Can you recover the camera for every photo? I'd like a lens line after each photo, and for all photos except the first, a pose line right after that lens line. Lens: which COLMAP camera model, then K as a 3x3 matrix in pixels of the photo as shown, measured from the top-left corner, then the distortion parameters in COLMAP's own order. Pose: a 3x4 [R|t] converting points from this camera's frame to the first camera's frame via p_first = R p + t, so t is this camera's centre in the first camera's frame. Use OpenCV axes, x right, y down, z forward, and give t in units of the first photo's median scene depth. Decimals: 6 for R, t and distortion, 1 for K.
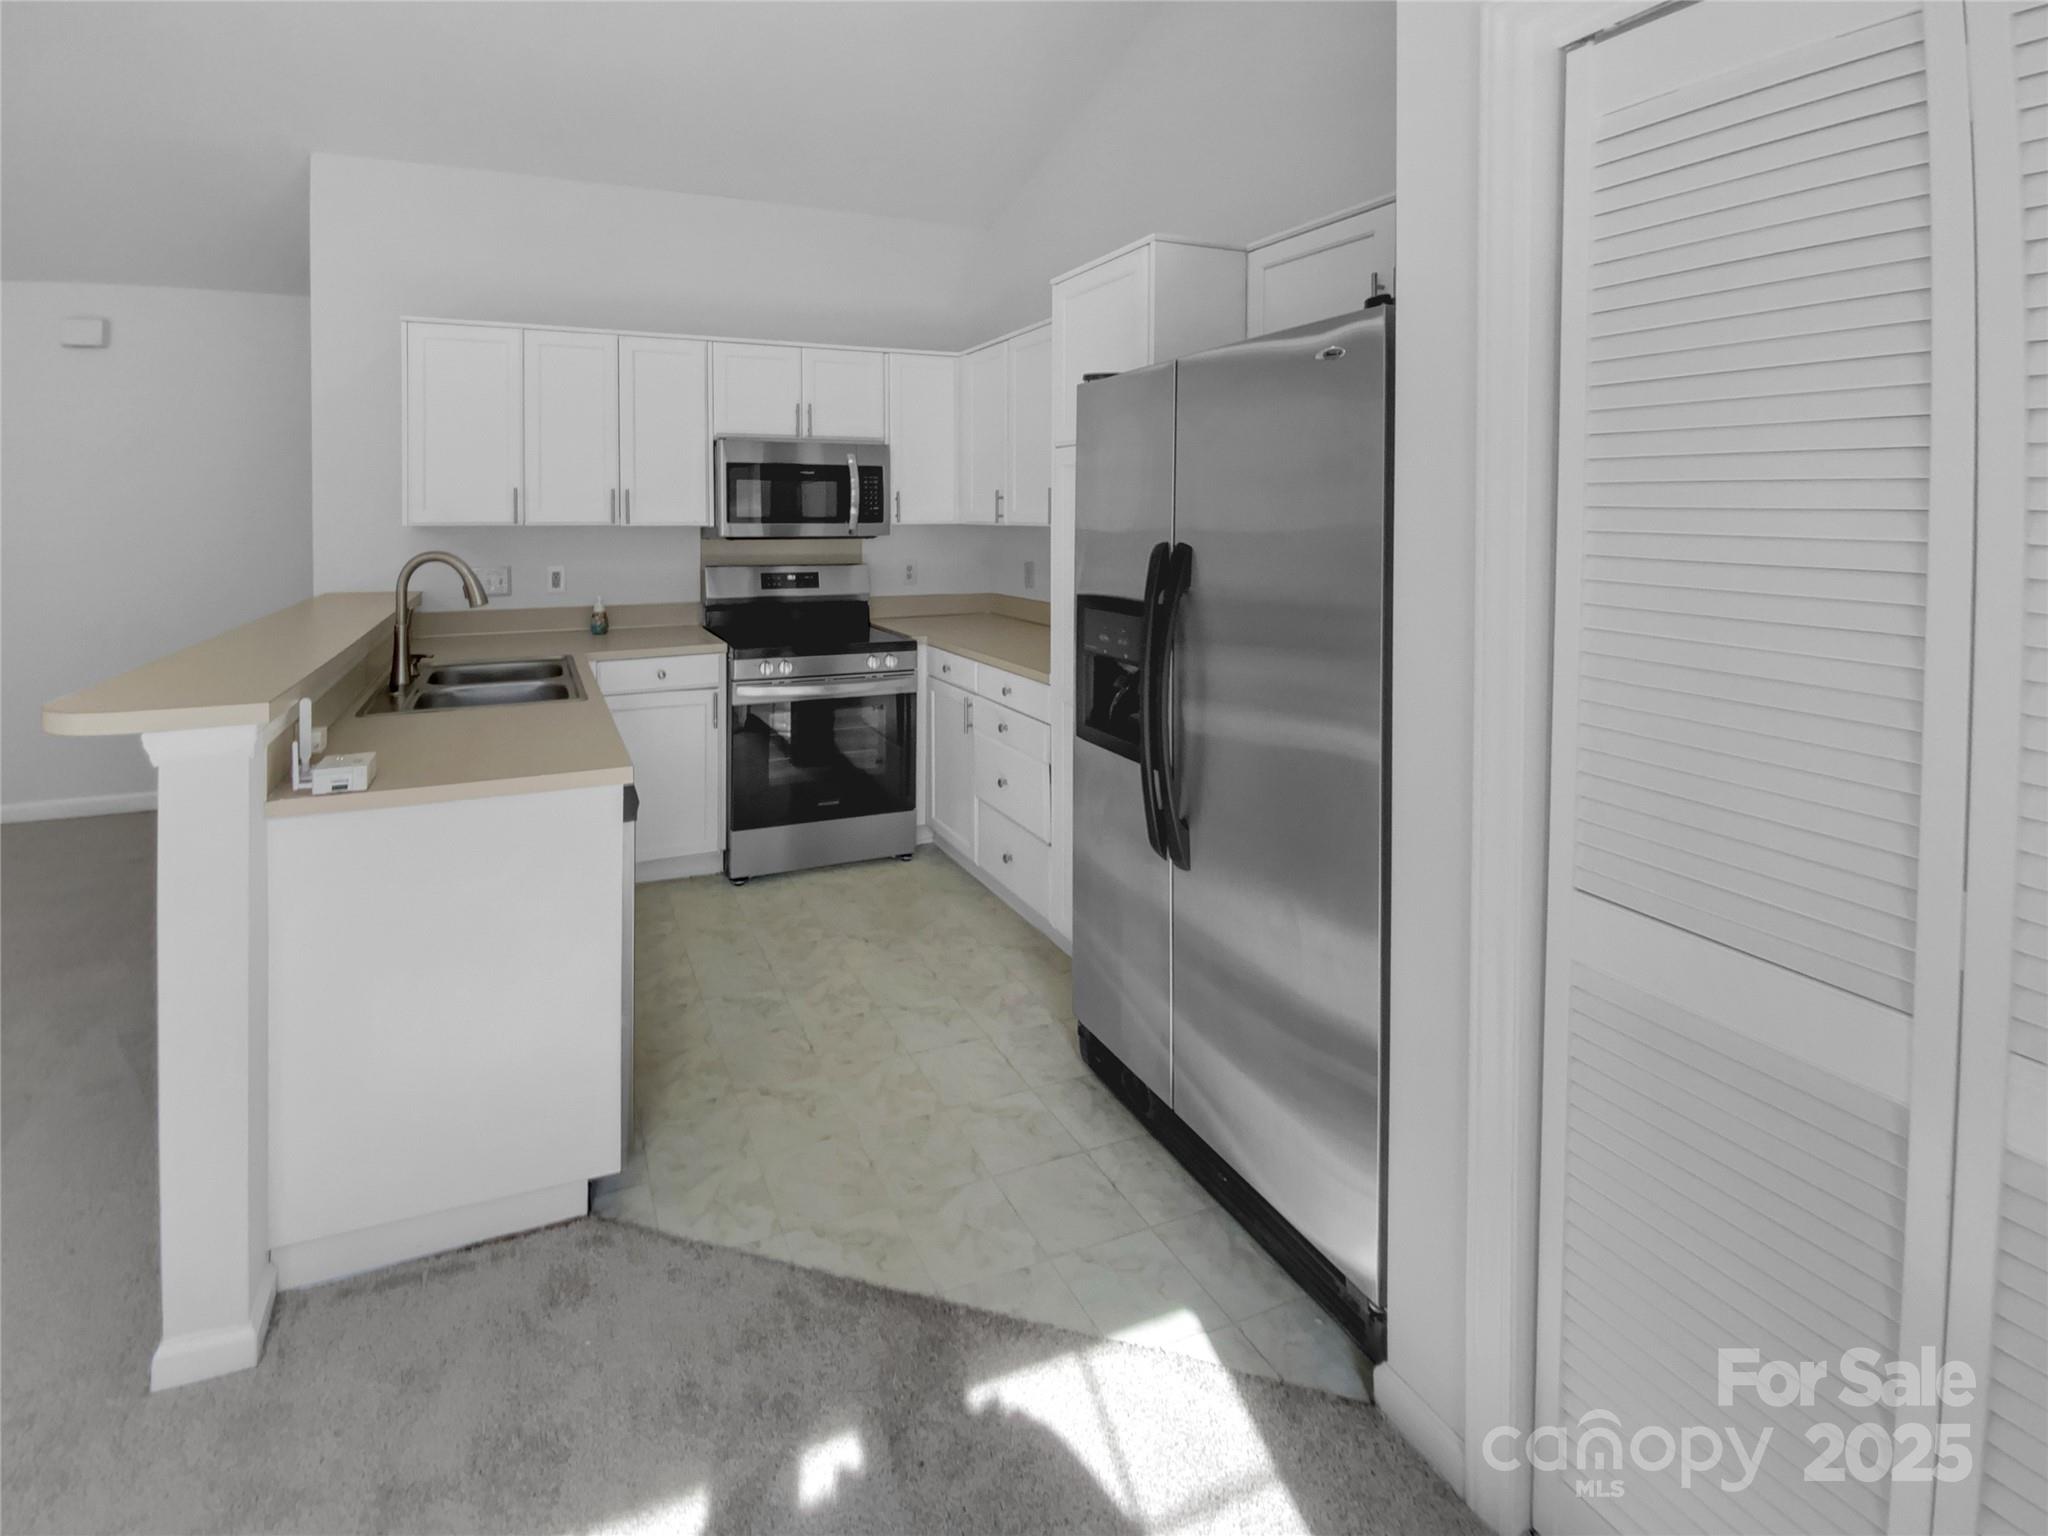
lens RADIAL K [[869.0, 0, 1036.2], [0, 869.0, 766.8], [0, 0, 1]] dist [0.033703, -0.021903]
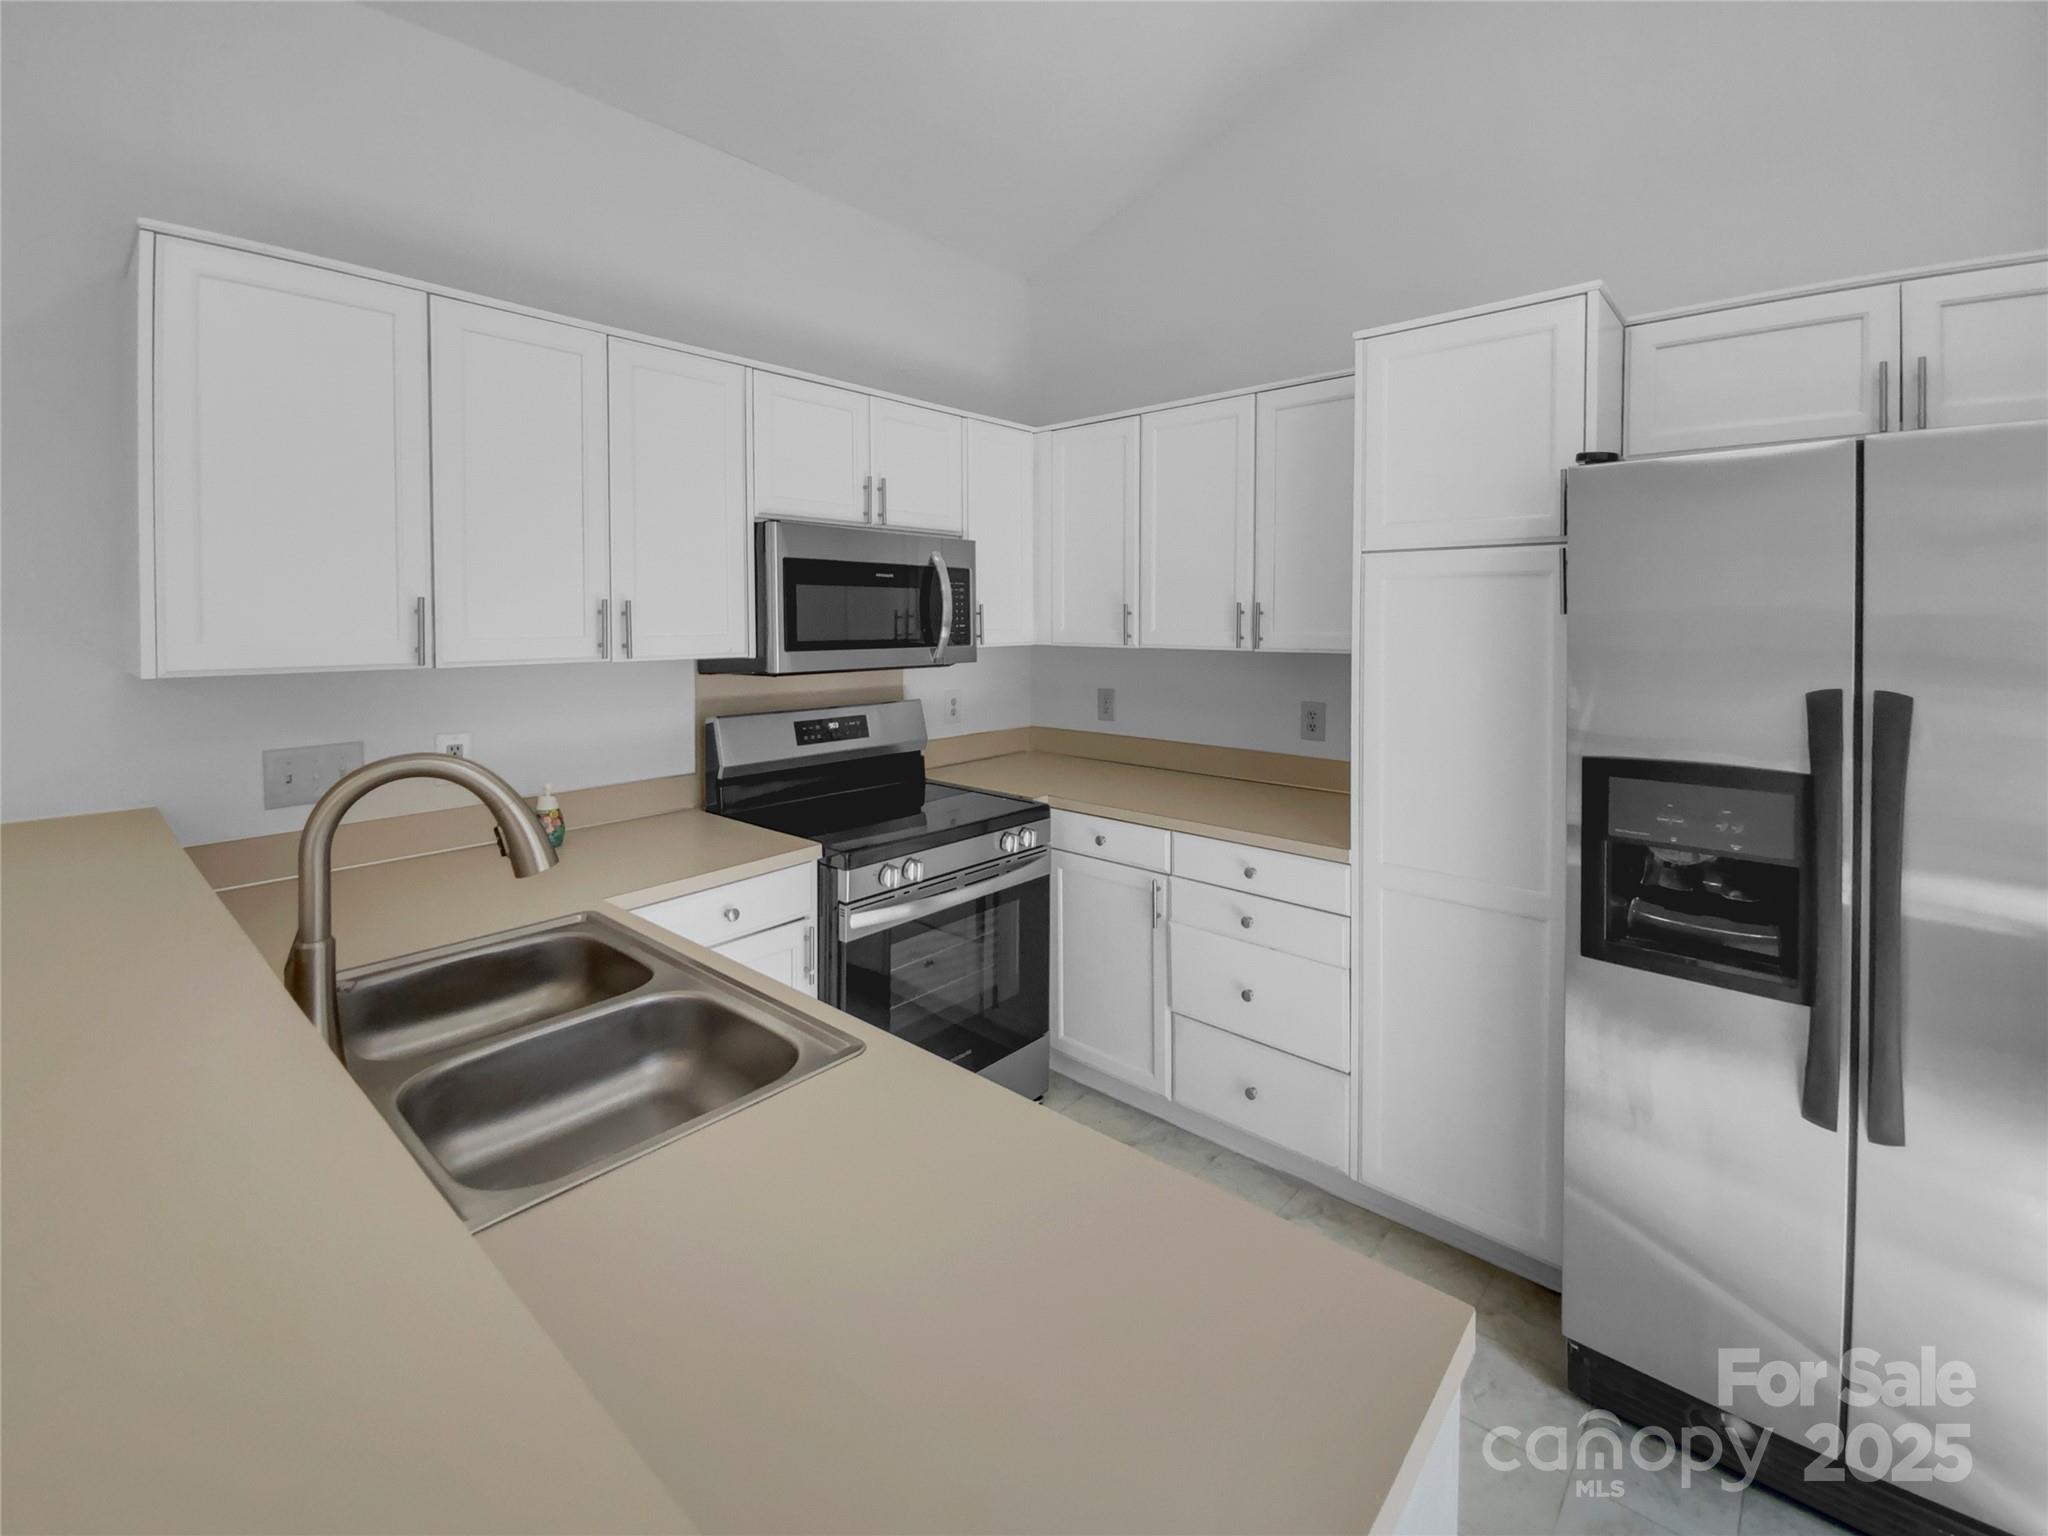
lens RADIAL K [[786.5, 0, 1016.6], [0, 786.5, 794.4], [0, 0, 1]] dist [0.002142, 0.000266]
pose [[0.914935, -0.086965, 0.394121, -0.424566], [0.108667, 0.993529, -0.033038, -0.136424], [-0.388697, 0.073055, 0.918465, 0.409759]]
